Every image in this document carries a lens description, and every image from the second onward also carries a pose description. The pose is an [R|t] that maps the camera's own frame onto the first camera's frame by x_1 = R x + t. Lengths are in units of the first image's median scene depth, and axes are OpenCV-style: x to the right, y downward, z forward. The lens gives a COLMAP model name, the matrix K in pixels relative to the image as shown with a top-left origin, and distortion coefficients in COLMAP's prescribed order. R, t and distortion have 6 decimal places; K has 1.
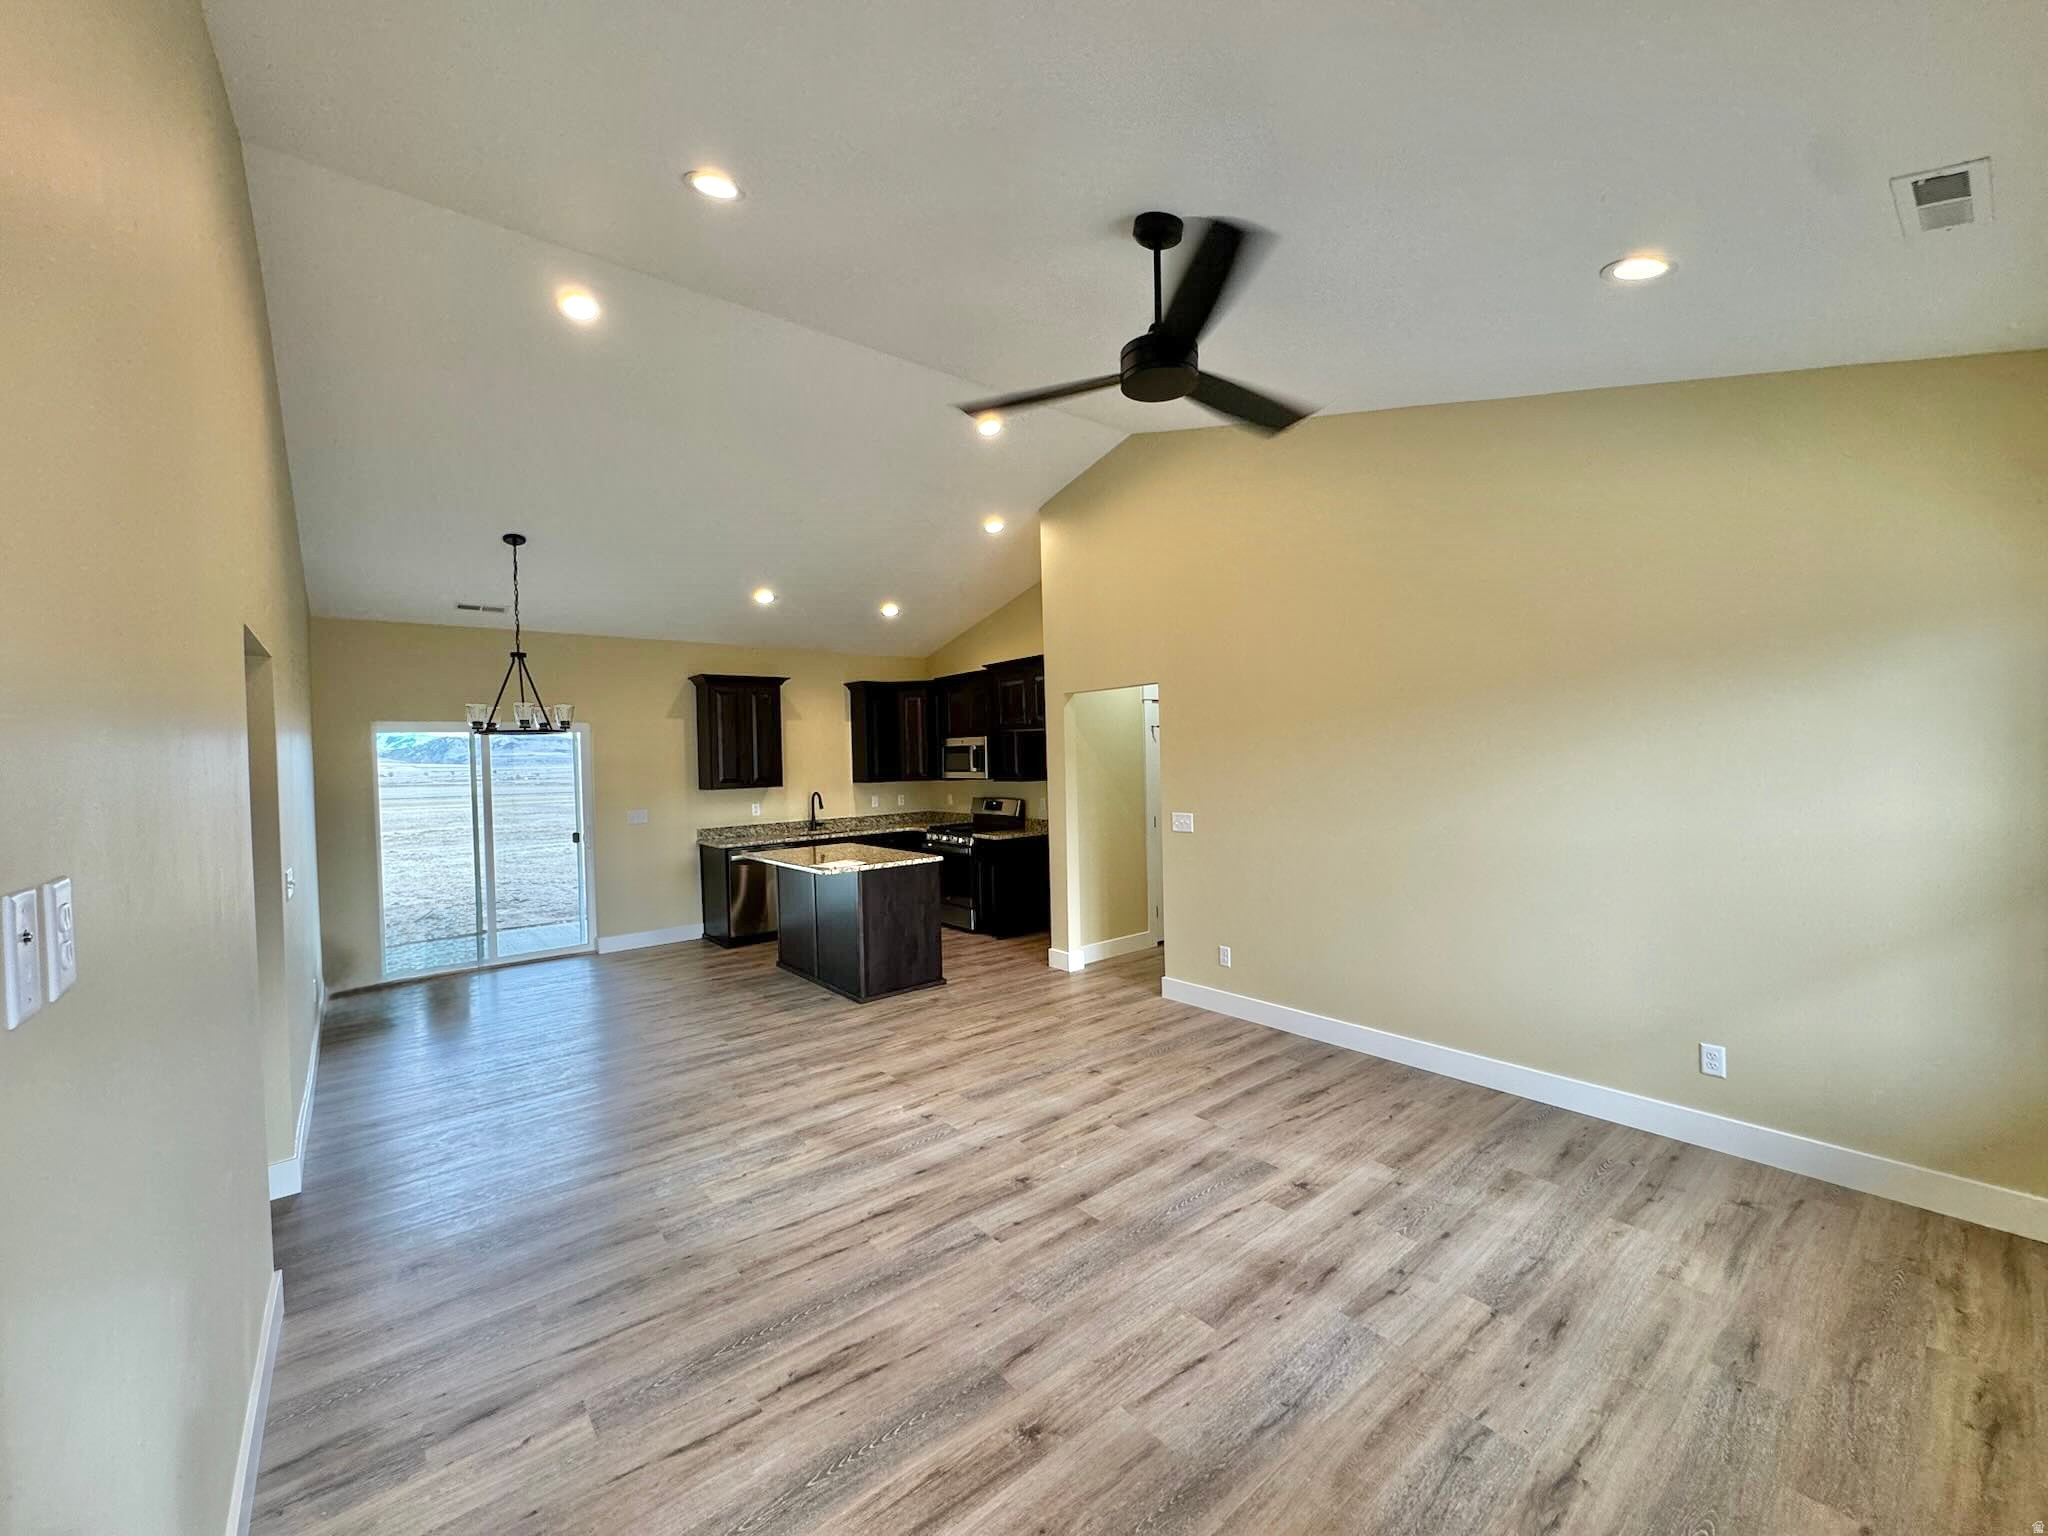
lens RADIAL K [[813.7, 0, 1024.0], [0, 813.7, 768.0], [0, 0, 1]] dist [0.000156, 0.000014]
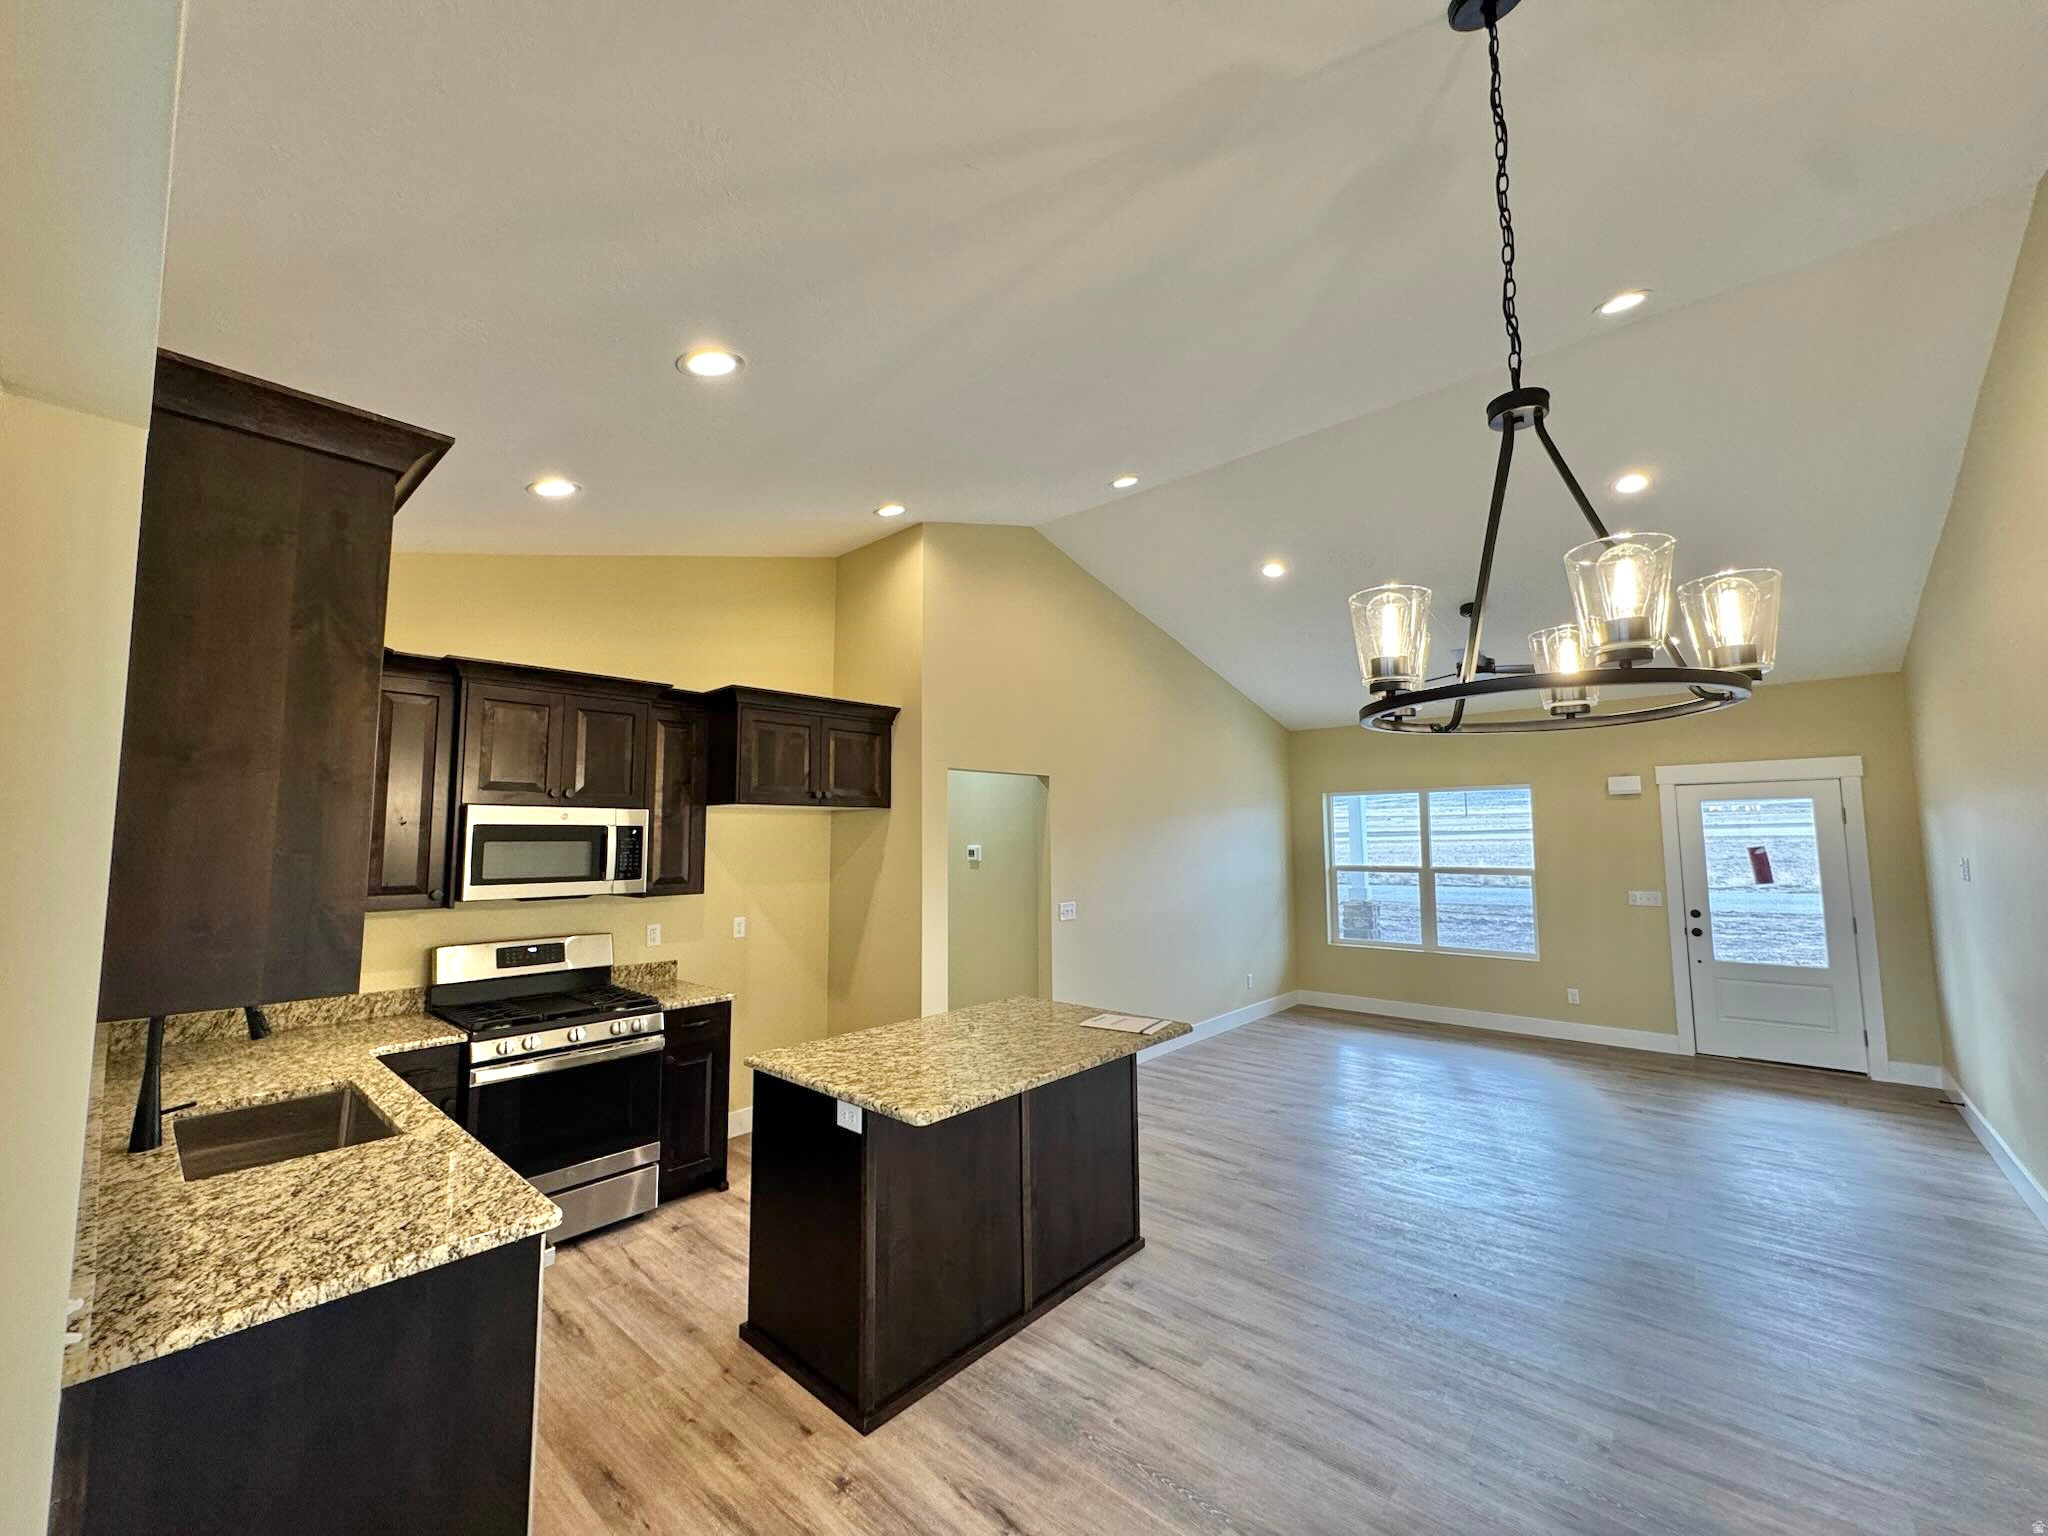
lens RADIAL K [[813.7, 0, 1024.0], [0, 813.7, 768.0], [0, 0, 1]] dist [0.000156, 0.000014]
pose [[-0.148268, 0.110149, 0.982794, -0.774699], [0.025439, 0.993874, -0.107553, -0.004816], [-0.988620, 0.009055, -0.150162, 1.098034]]
